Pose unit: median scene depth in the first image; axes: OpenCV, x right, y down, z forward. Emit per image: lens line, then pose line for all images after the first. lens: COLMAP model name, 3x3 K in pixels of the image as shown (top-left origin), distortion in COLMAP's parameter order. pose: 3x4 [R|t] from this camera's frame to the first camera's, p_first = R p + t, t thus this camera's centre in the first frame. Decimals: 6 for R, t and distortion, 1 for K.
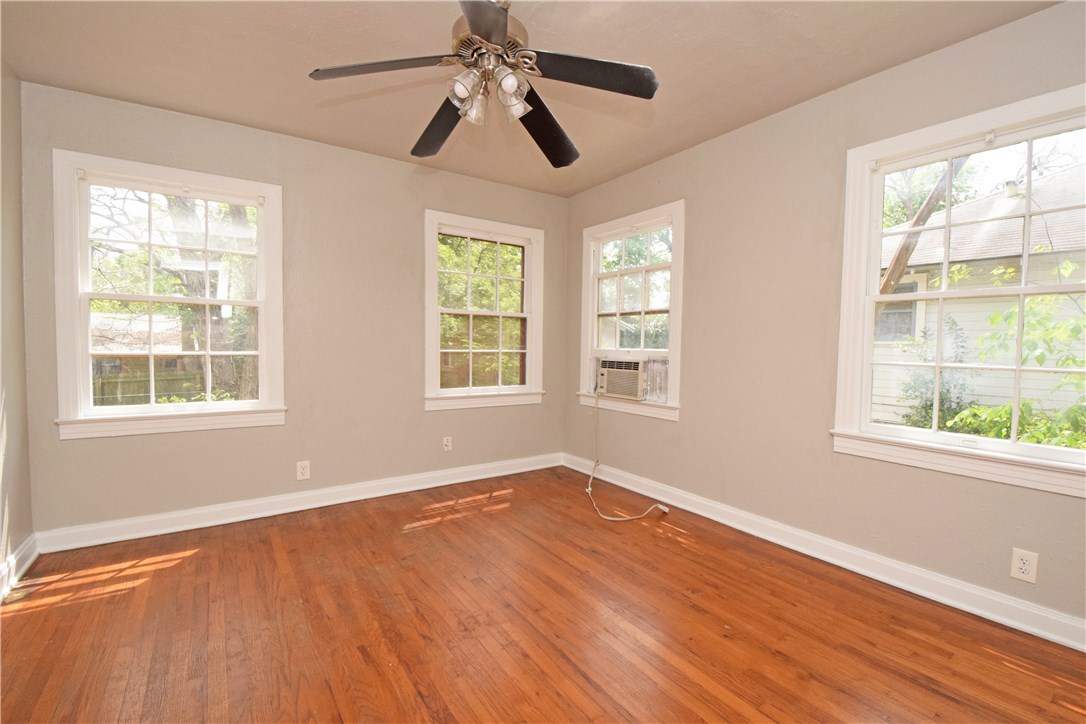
lens RADIAL K [[475.9, 0, 546.2], [0, 475.9, 367.9], [0, 0, 1]] dist [0.001891, -0.012947]
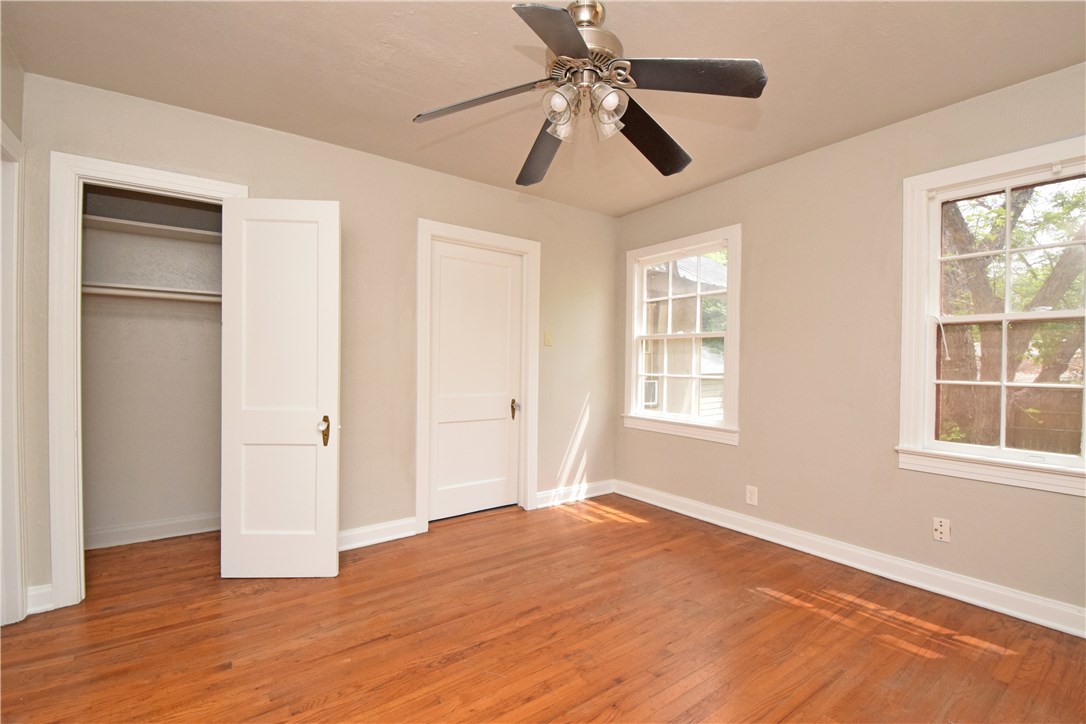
lens RADIAL K [[475.9, 0, 546.2], [0, 475.9, 367.9], [0, 0, 1]] dist [0.001891, -0.012947]
pose [[0.013626, 0.000634, -0.999907, 0.520769], [-0.057047, 0.998372, -0.000144, -0.030479], [0.998279, 0.057043, 0.013640, 0.571230]]
